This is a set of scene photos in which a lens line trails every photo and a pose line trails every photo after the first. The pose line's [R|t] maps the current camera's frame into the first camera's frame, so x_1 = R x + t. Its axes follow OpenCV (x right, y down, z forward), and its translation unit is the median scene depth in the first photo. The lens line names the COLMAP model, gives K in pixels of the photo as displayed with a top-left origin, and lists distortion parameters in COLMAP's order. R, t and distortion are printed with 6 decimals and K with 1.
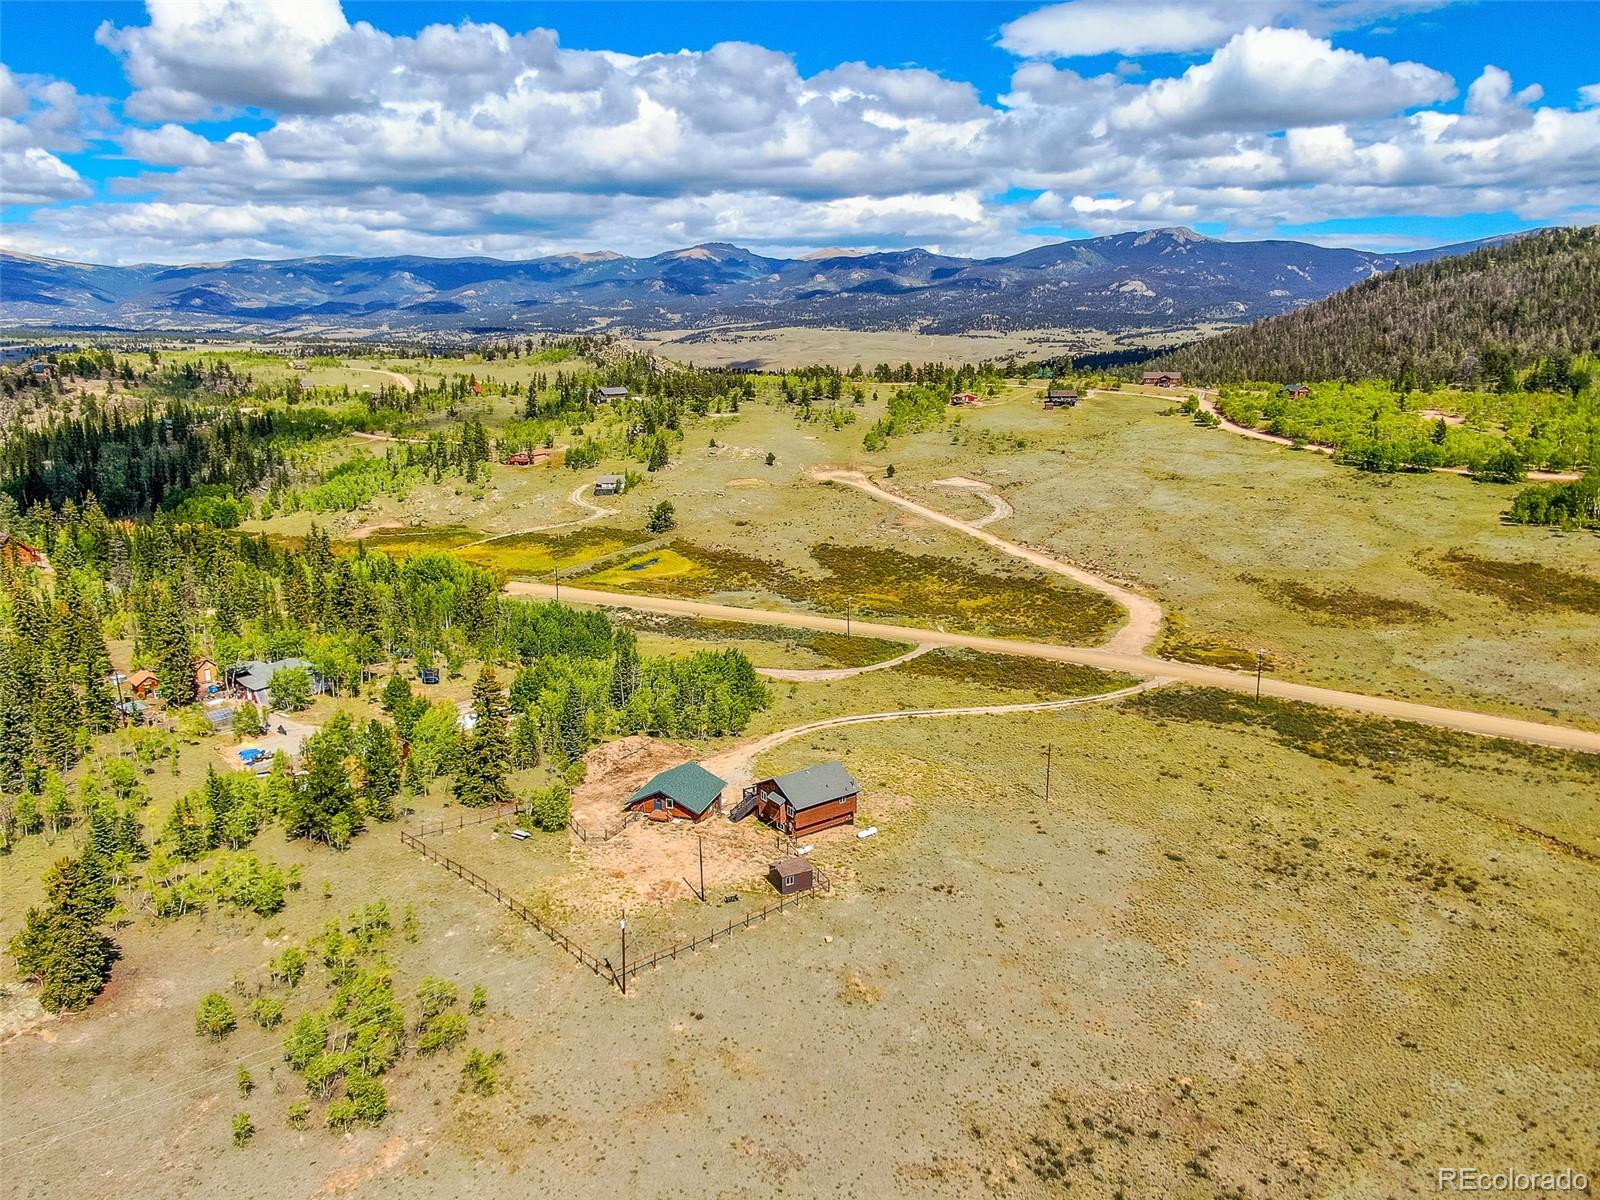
lens RADIAL K [[1156.7, 0, 800.9], [0, 1156.7, 600.4], [0, 0, 1]] dist [-0.012014, 0.033942]
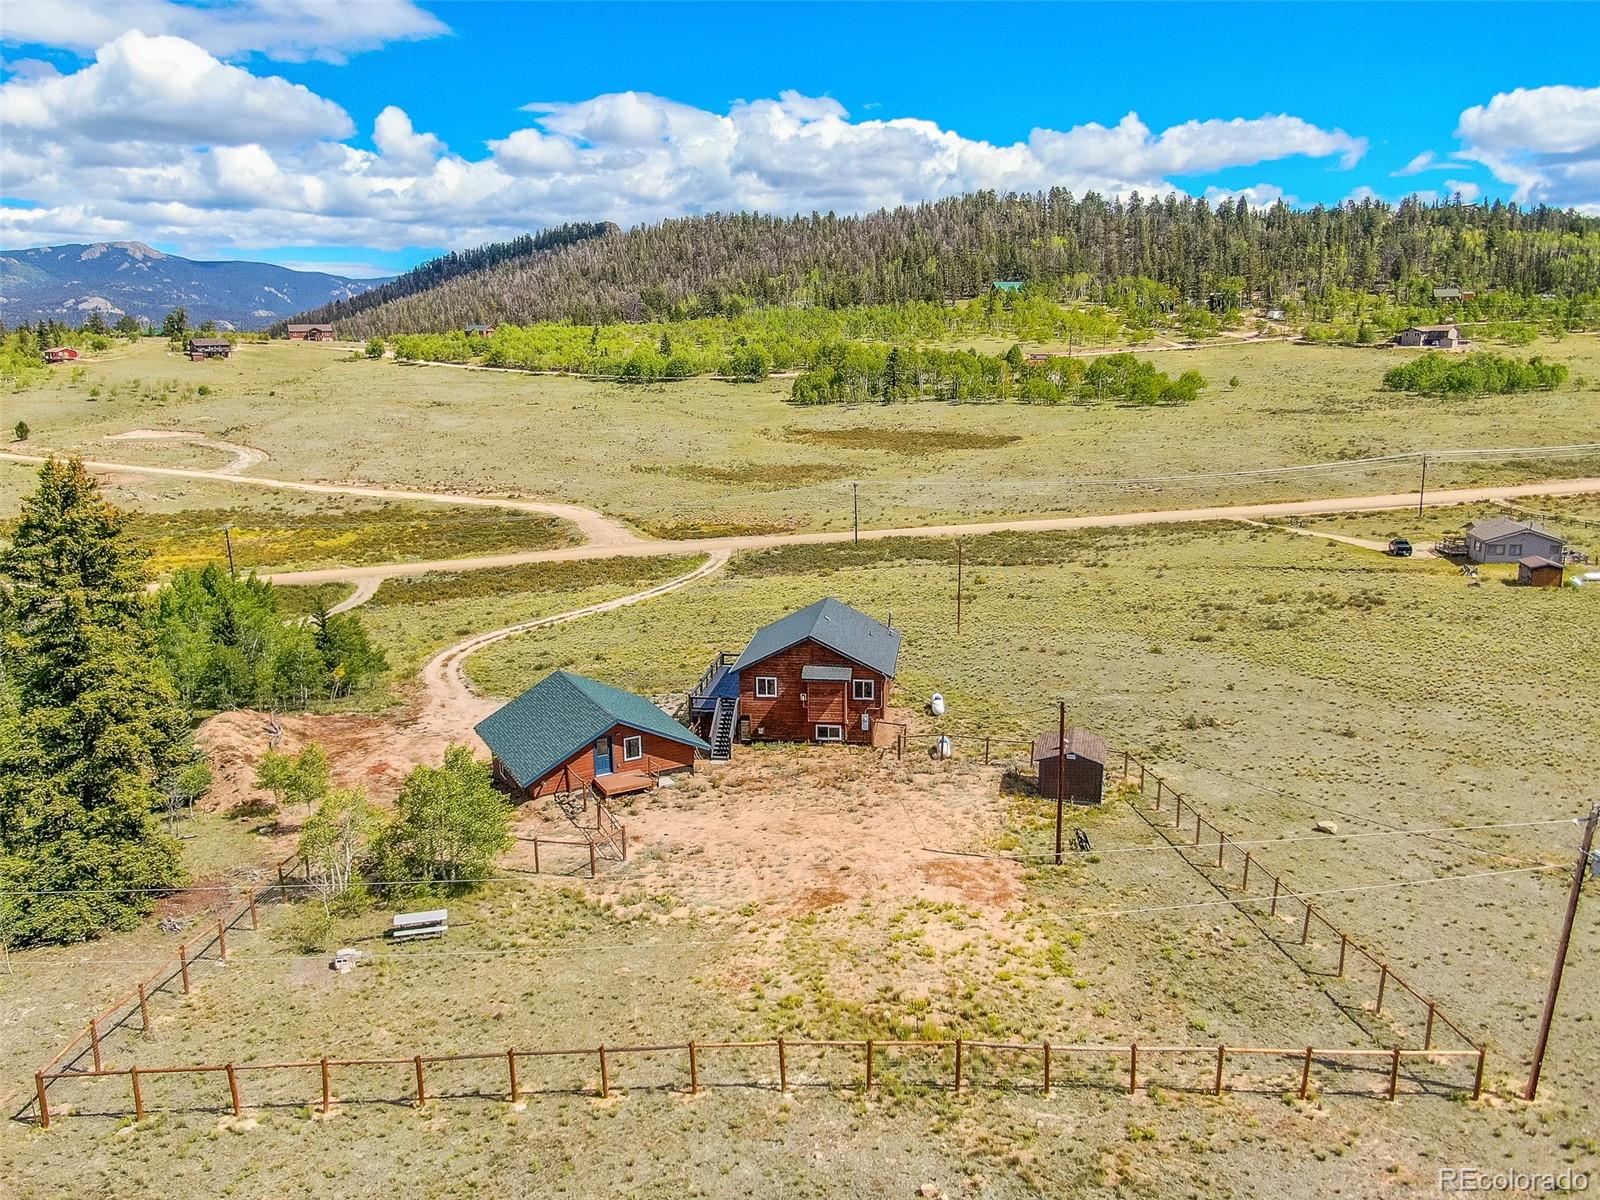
lens RADIAL K [[1156.7, 0, 800.9], [0, 1156.7, 600.4], [0, 0, 1]] dist [-0.012014, 0.033942]
pose [[0.686924, -0.168535, 0.706917, -0.106432], [0.183819, 0.981400, 0.055354, 0.033194], [-0.703098, 0.091921, 0.705127, 0.196266]]
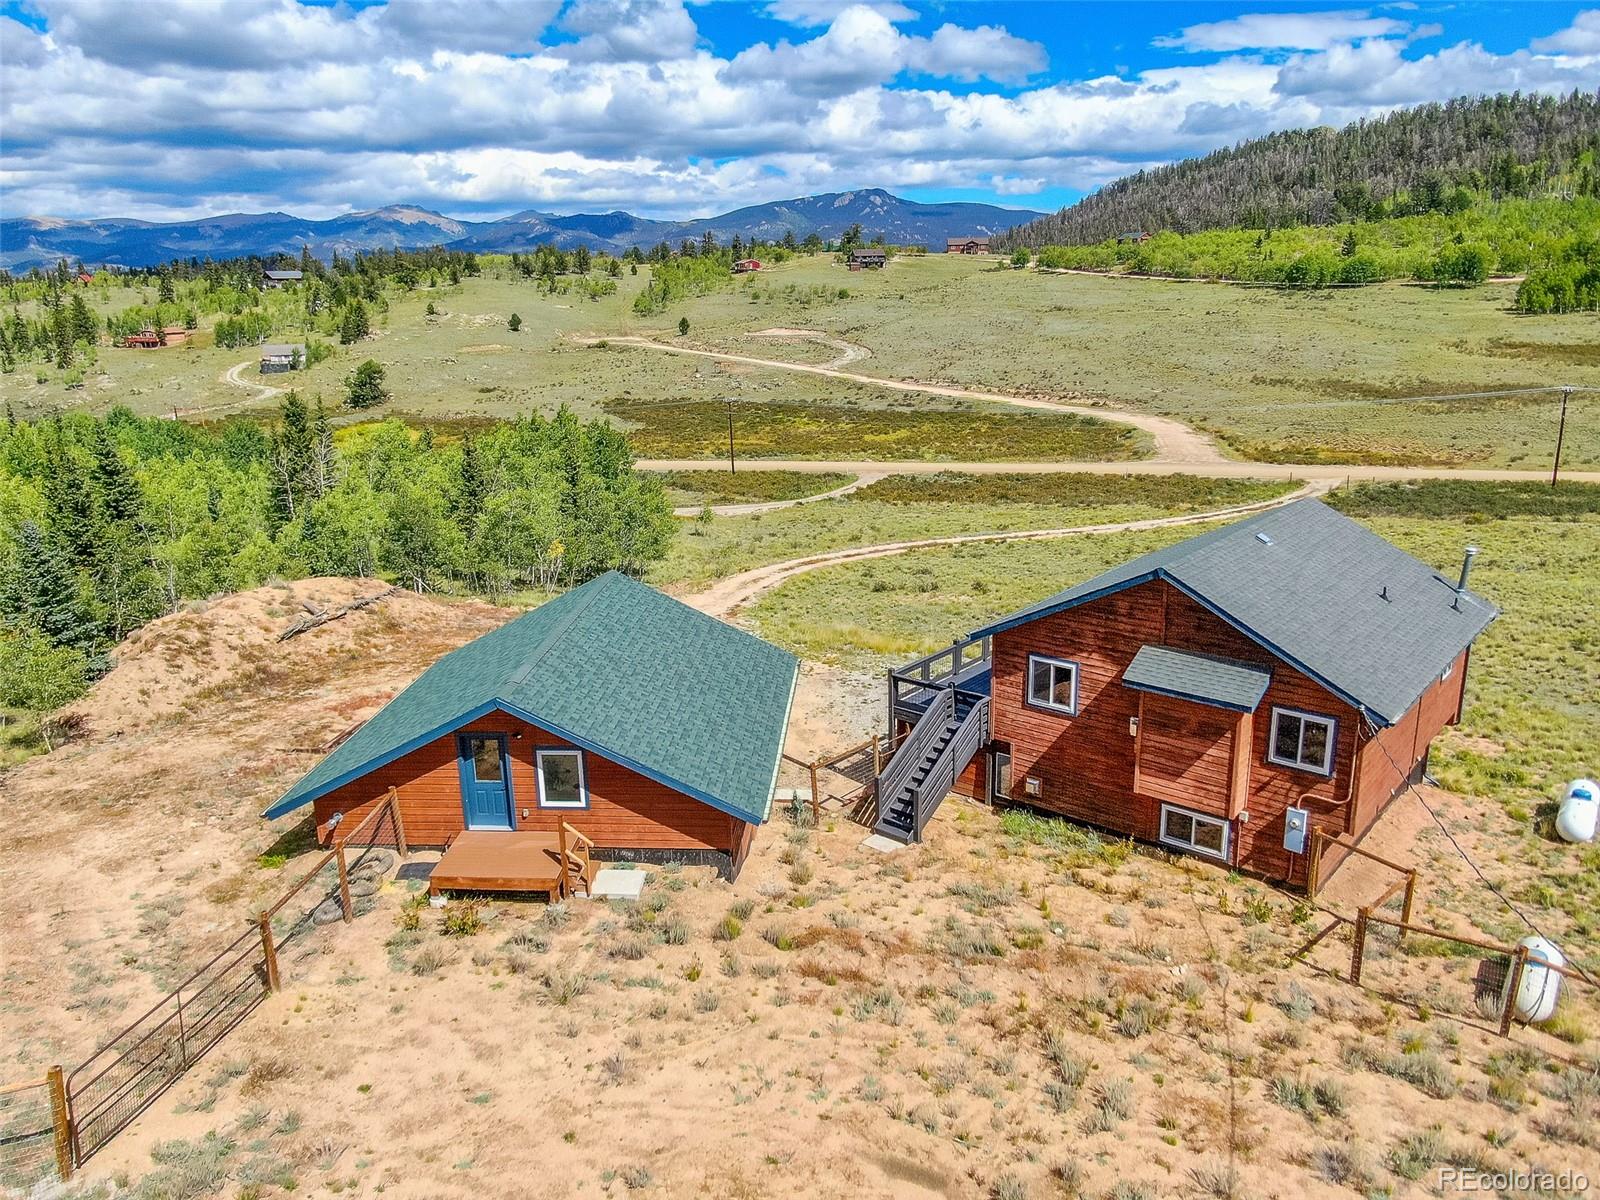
lens RADIAL K [[1156.7, 0, 800.9], [0, 1156.7, 600.4], [0, 0, 1]] dist [-0.012014, 0.033942]
pose [[0.969977, -0.076665, 0.230798, -0.034717], [0.070650, 0.996914, 0.034229, 0.043906], [-0.232709, -0.016895, 0.972400, 0.248388]]
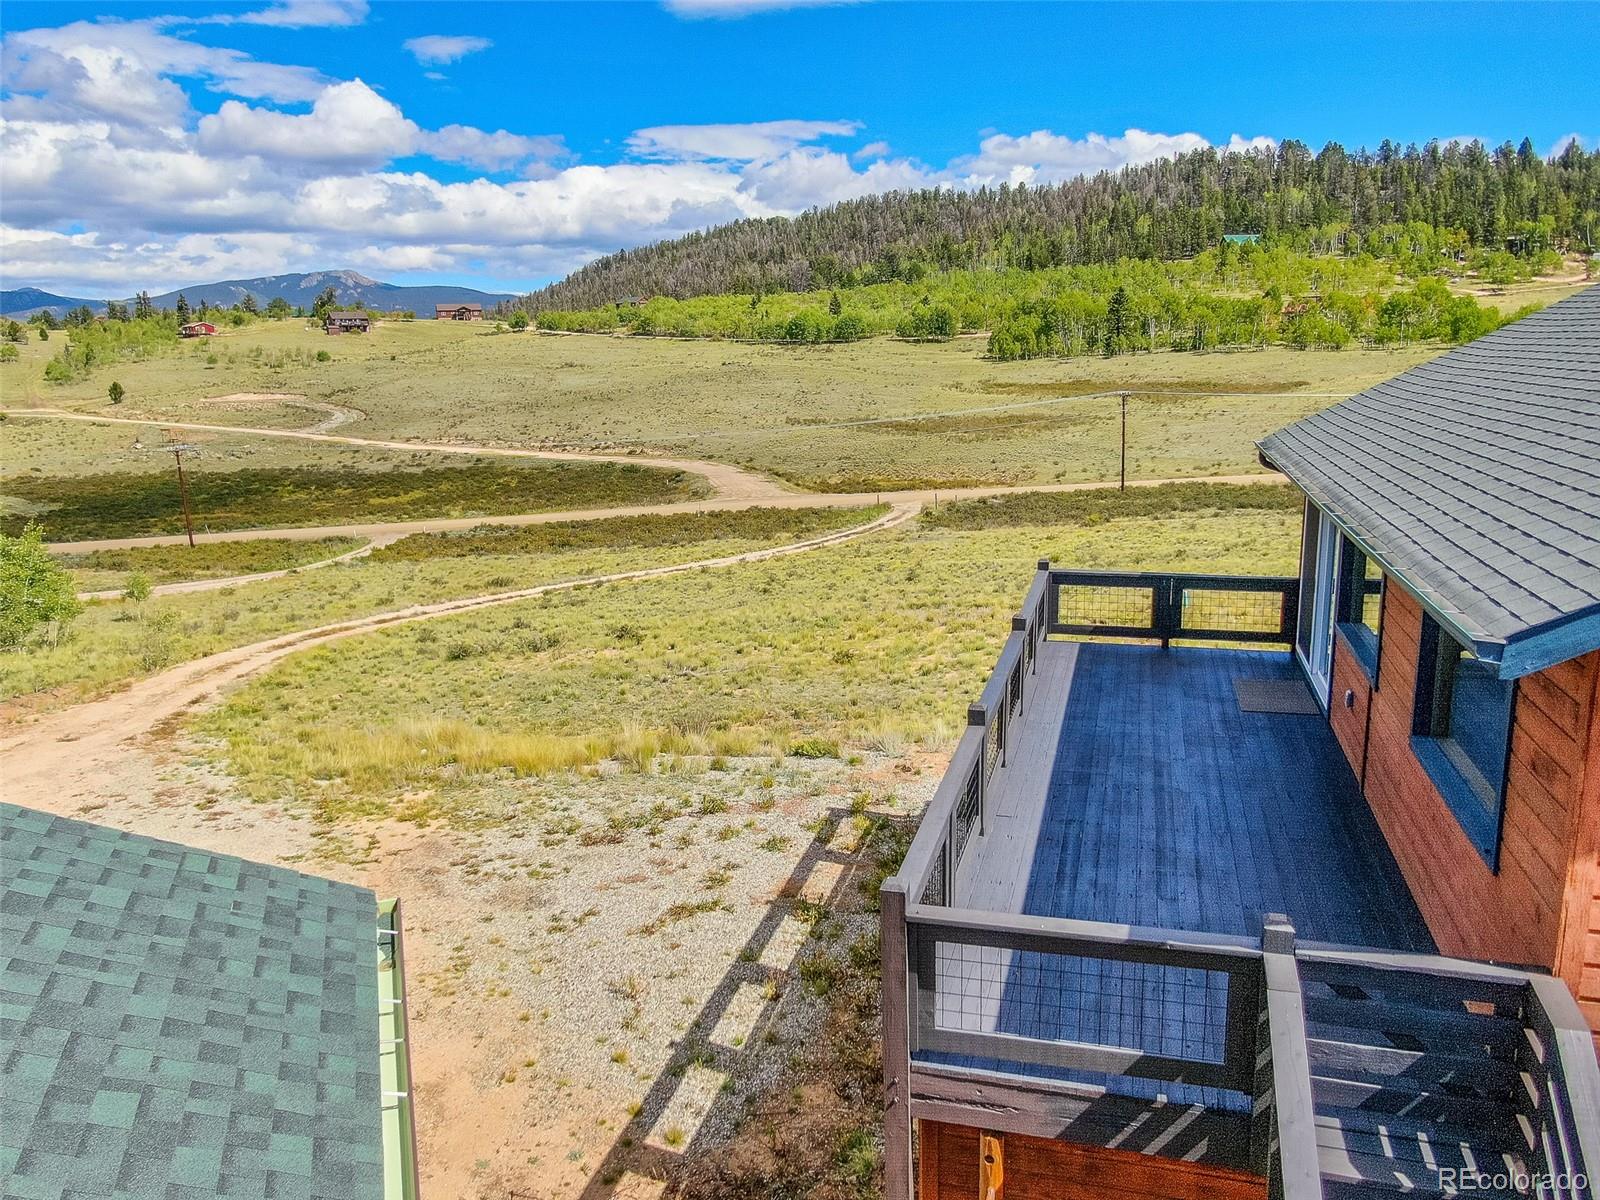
lens RADIAL K [[1156.7, 0, 800.9], [0, 1156.7, 600.4], [0, 0, 1]] dist [-0.012014, 0.033942]
pose [[0.784432, -0.143987, 0.603270, -0.023322], [0.168496, 0.985570, 0.016138, 0.046775], [-0.596889, 0.088989, 0.797374, 0.299962]]
